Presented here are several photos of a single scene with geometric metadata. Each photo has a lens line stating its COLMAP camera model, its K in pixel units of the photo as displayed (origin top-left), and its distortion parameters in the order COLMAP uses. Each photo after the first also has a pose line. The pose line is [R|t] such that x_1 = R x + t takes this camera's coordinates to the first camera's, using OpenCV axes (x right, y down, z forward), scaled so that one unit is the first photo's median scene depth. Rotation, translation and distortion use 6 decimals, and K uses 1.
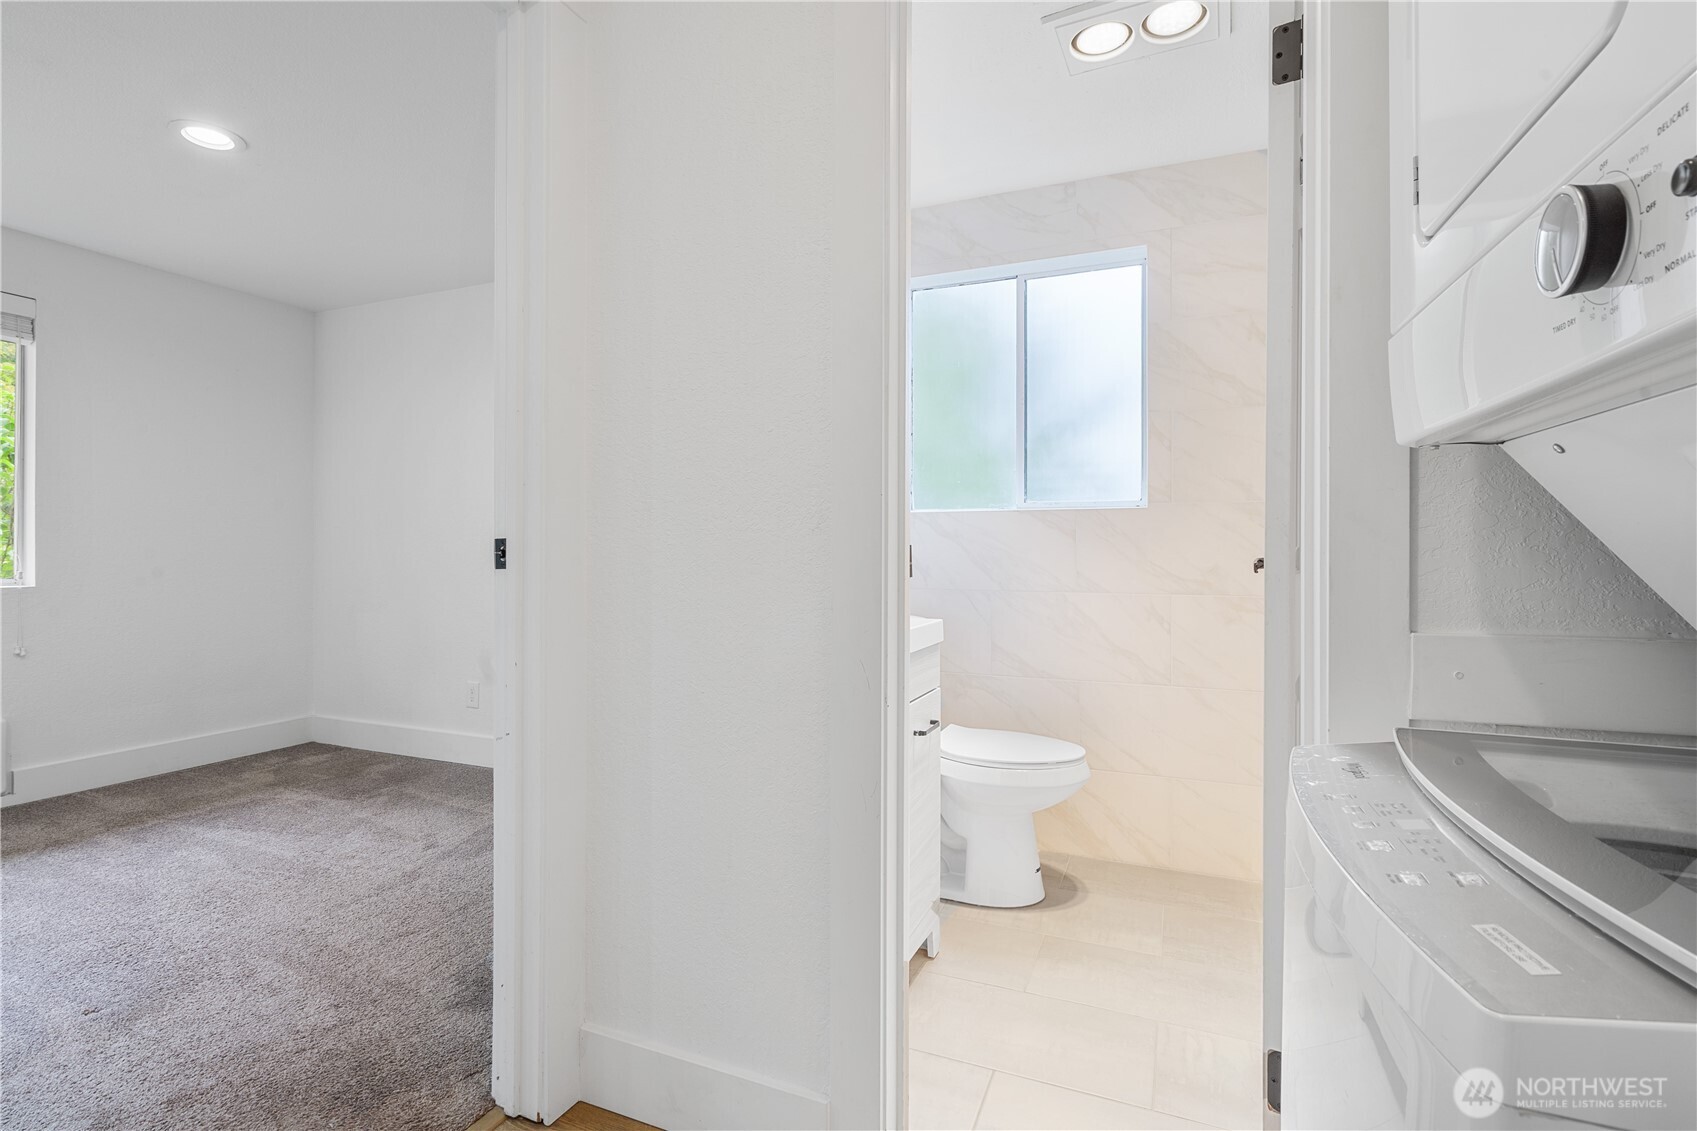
lens RADIAL K [[785.8, 0, 859.7], [0, 785.8, 540.0], [0, 0, 1]] dist [-0.005628, 0.001993]
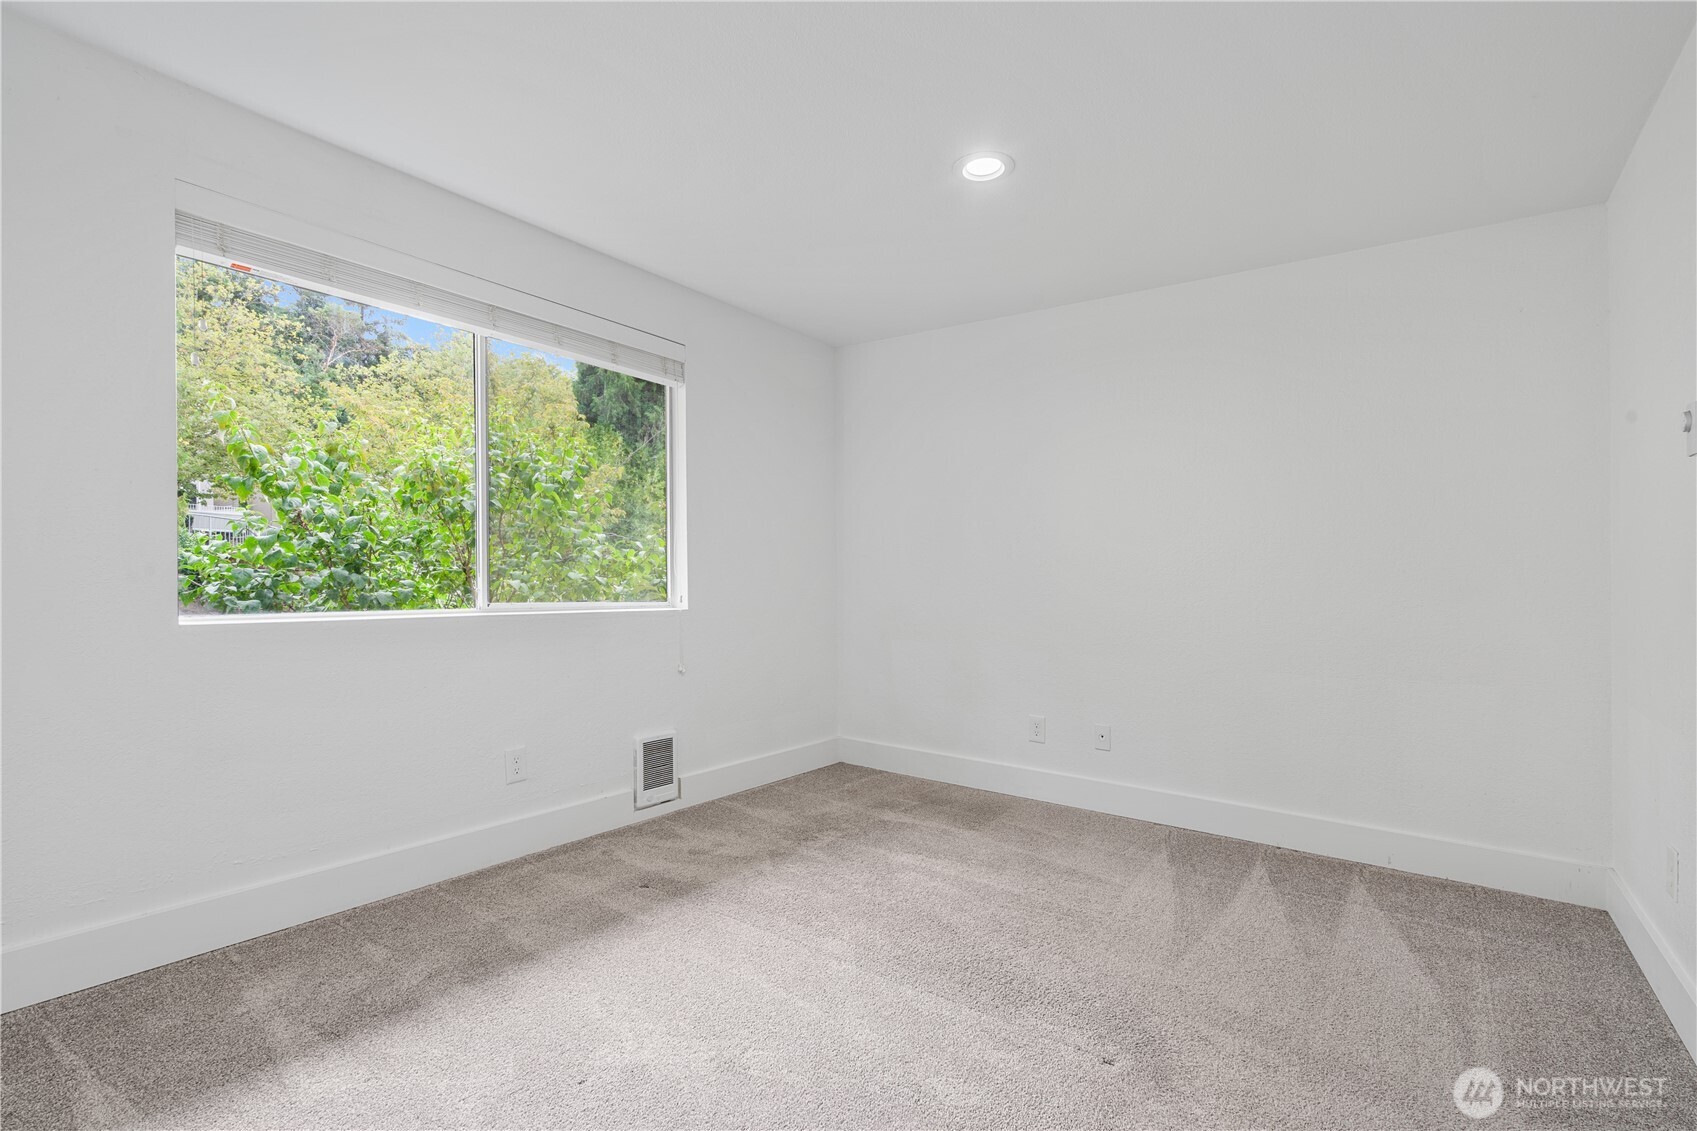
lens RADIAL K [[785.8, 0, 827.2], [0, 785.8, 578.9], [0, 0, 1]] dist [-0.005628, 0.001993]
pose [[0.969555, 0.016031, -0.244347, -0.628542], [-0.012096, 0.999772, 0.017596, -0.004604], [0.244574, -0.014105, 0.969528, -0.010667]]
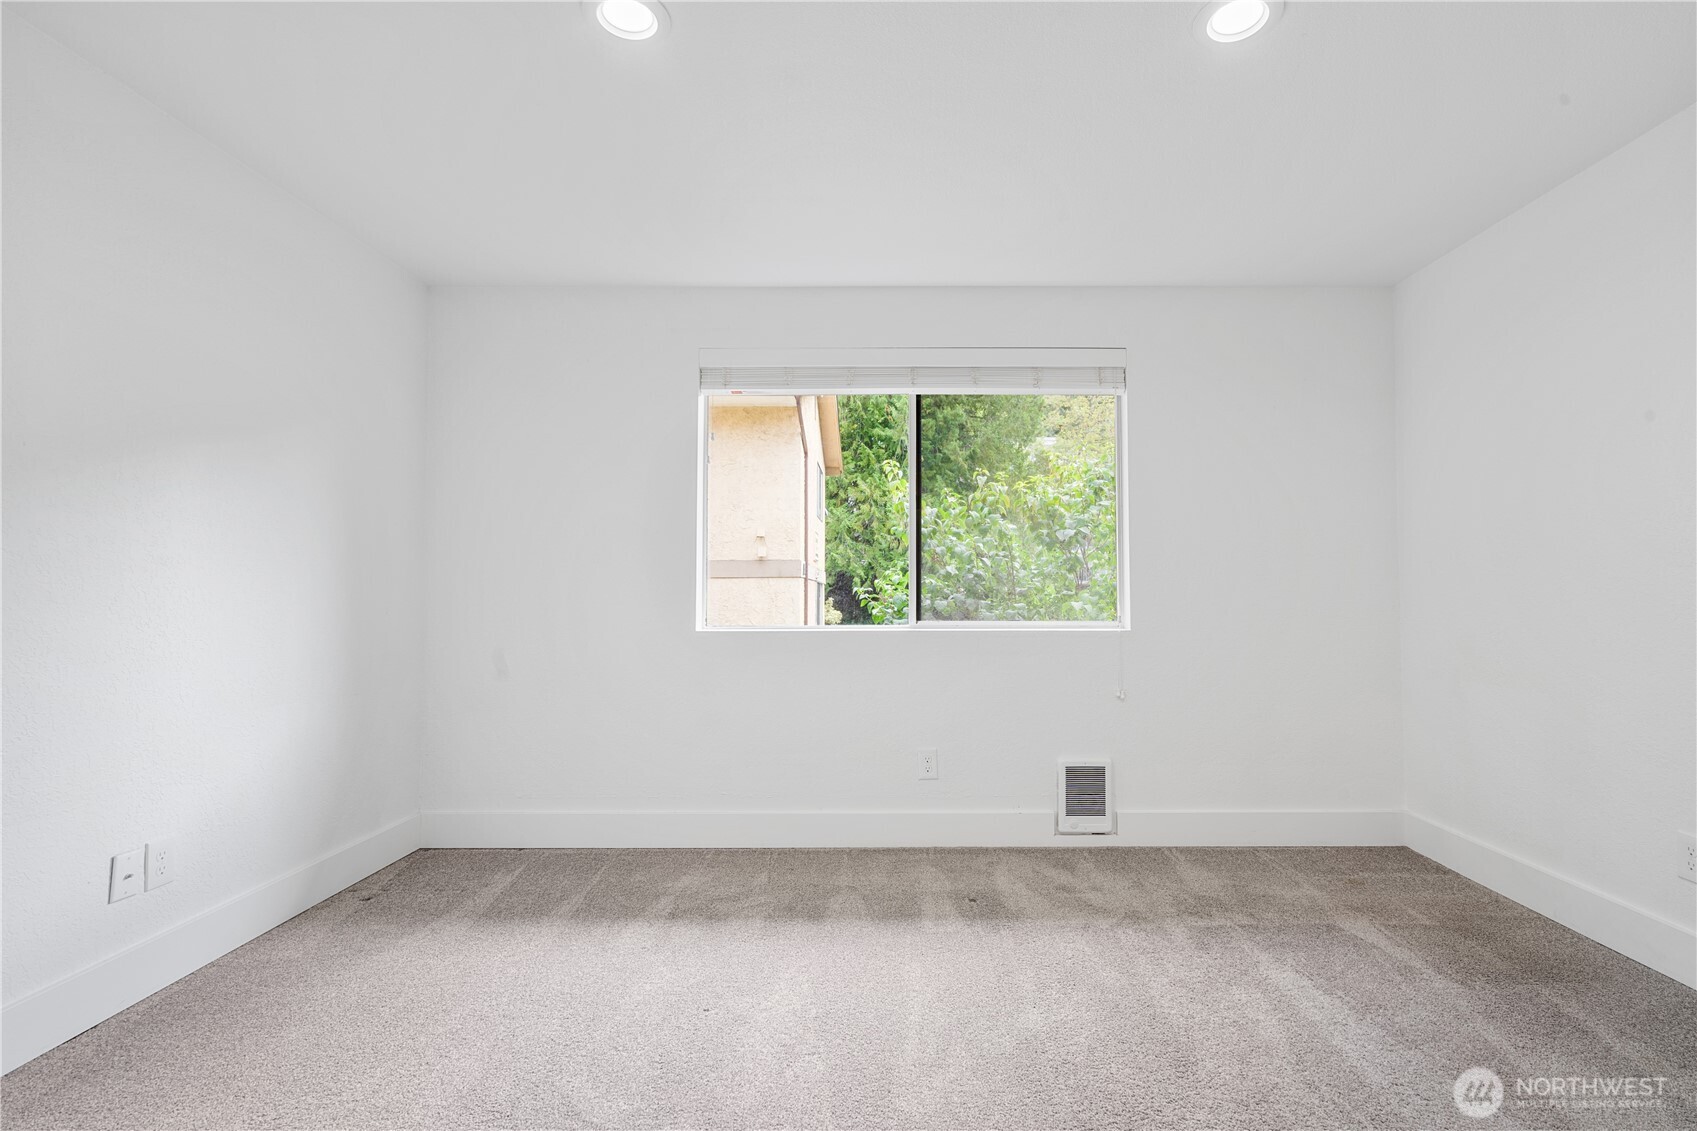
lens RADIAL K [[785.8, 0, 900.6], [0, 785.8, 578.4], [0, 0, 1]] dist [-0.005628, 0.001993]
pose [[0.385484, -0.022910, -0.922430, -0.248760], [0.017202, 0.999696, -0.017641, 0.005768], [0.922554, -0.009067, 0.385762, 0.357121]]
